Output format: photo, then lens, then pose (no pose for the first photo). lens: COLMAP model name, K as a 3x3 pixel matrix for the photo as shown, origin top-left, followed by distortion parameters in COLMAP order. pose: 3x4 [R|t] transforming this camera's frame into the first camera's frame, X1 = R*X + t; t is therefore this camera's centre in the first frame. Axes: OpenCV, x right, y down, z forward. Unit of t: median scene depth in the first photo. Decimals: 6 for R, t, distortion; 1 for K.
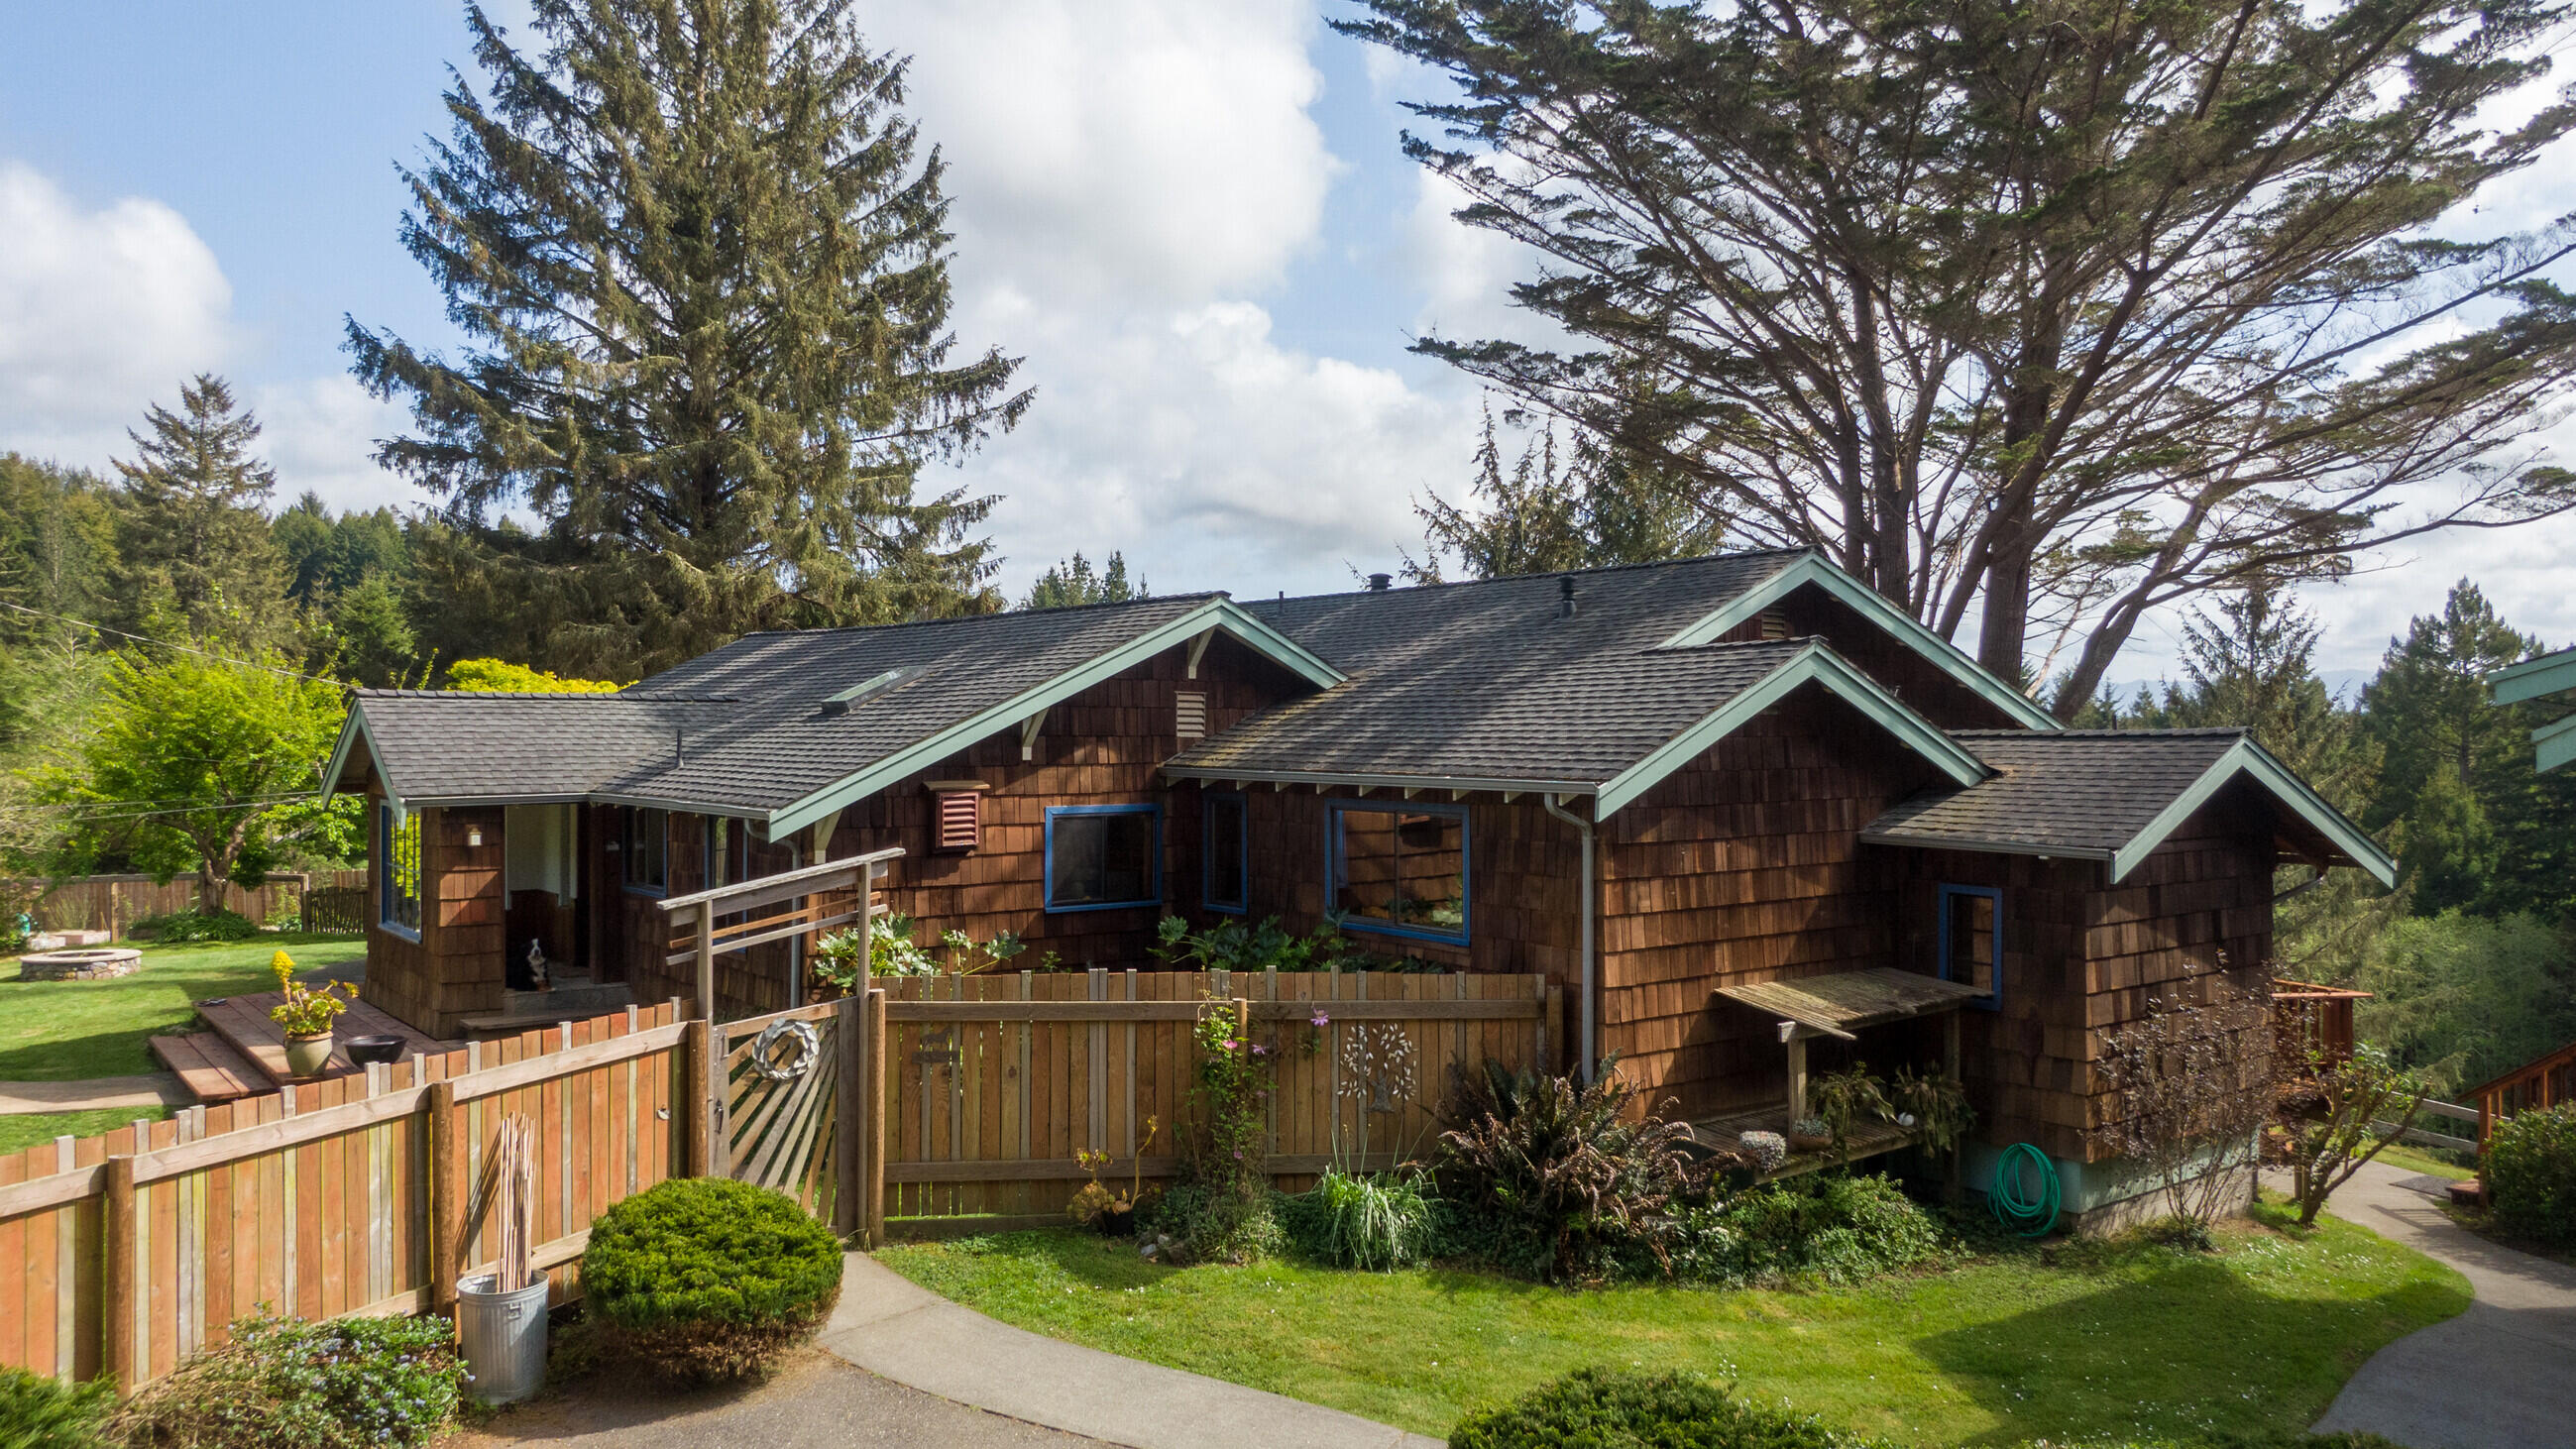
lens RADIAL K [[1857.8, 0, 1275.7], [0, 1857.8, 726.0], [0, 0, 1]] dist [0.053840, -0.090007]
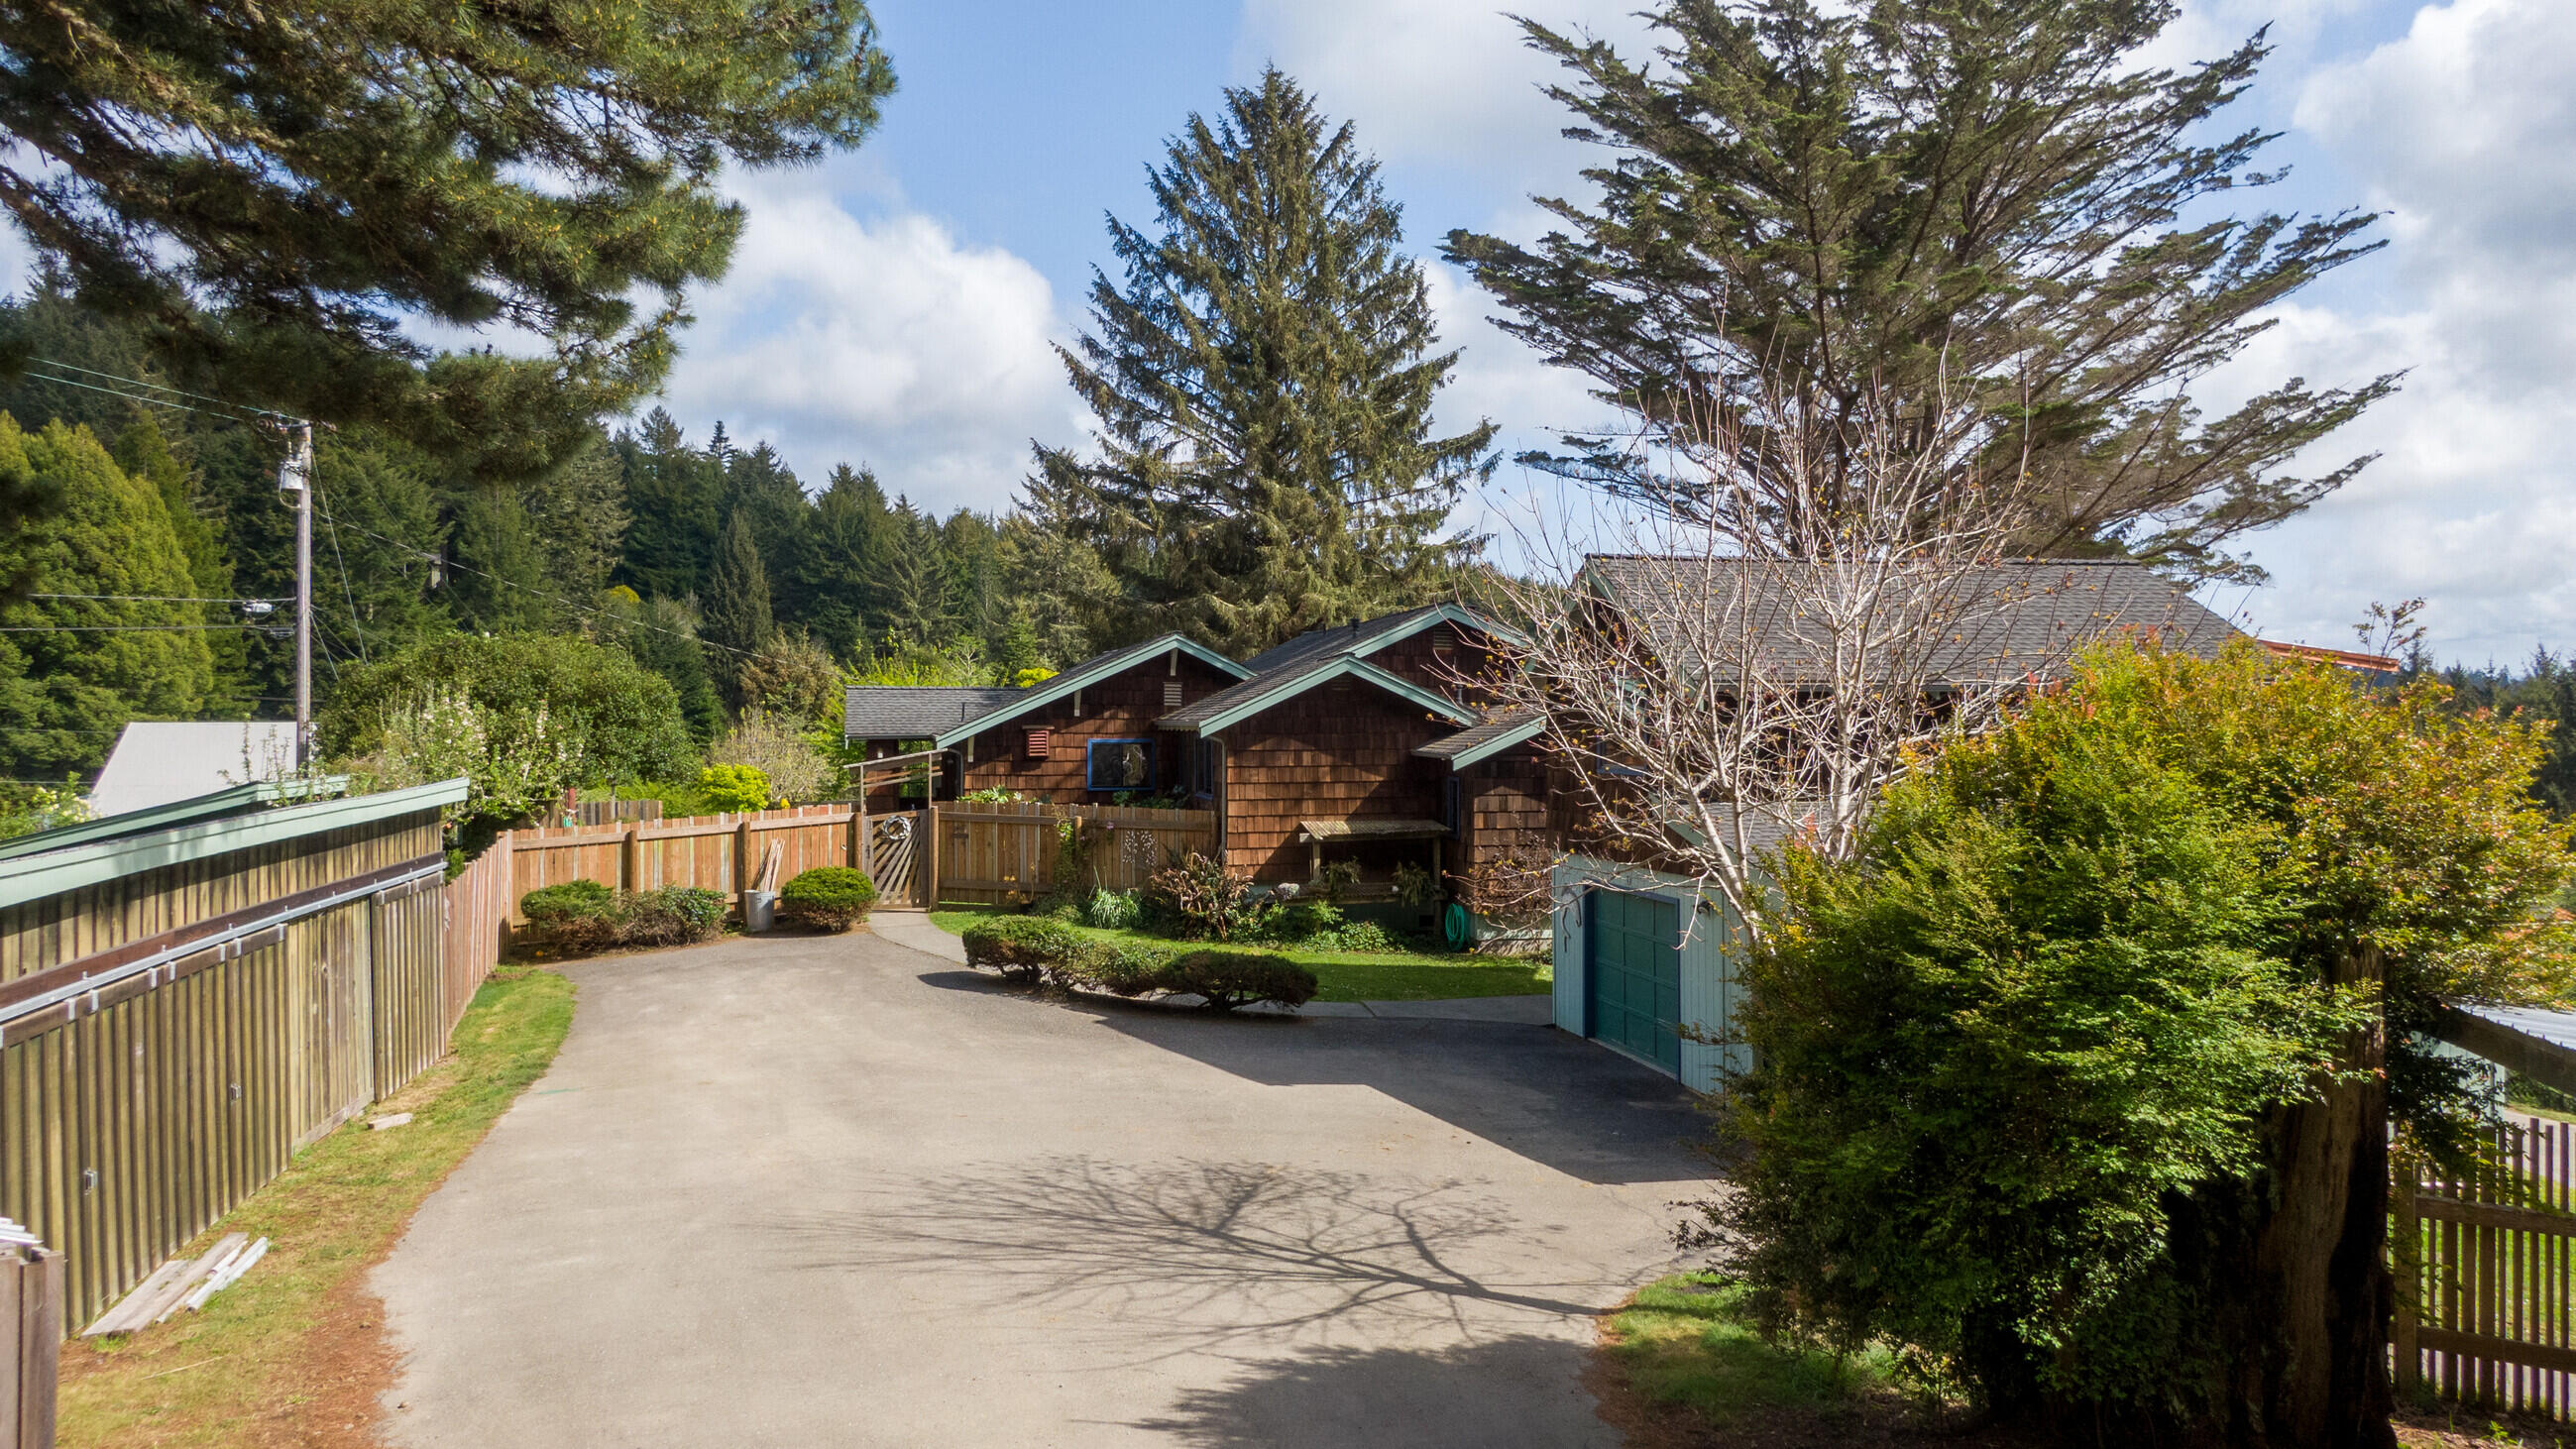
lens RADIAL K [[1857.8, 0, 1275.7], [0, 1857.8, 726.0], [0, 0, 1]] dist [0.053840, -0.090007]
pose [[0.901380, -0.000632, -0.433028, 0.957929], [0.000849, 1.000000, 0.000308, 0.028672], [0.433027, -0.000645, 0.901381, -0.766641]]
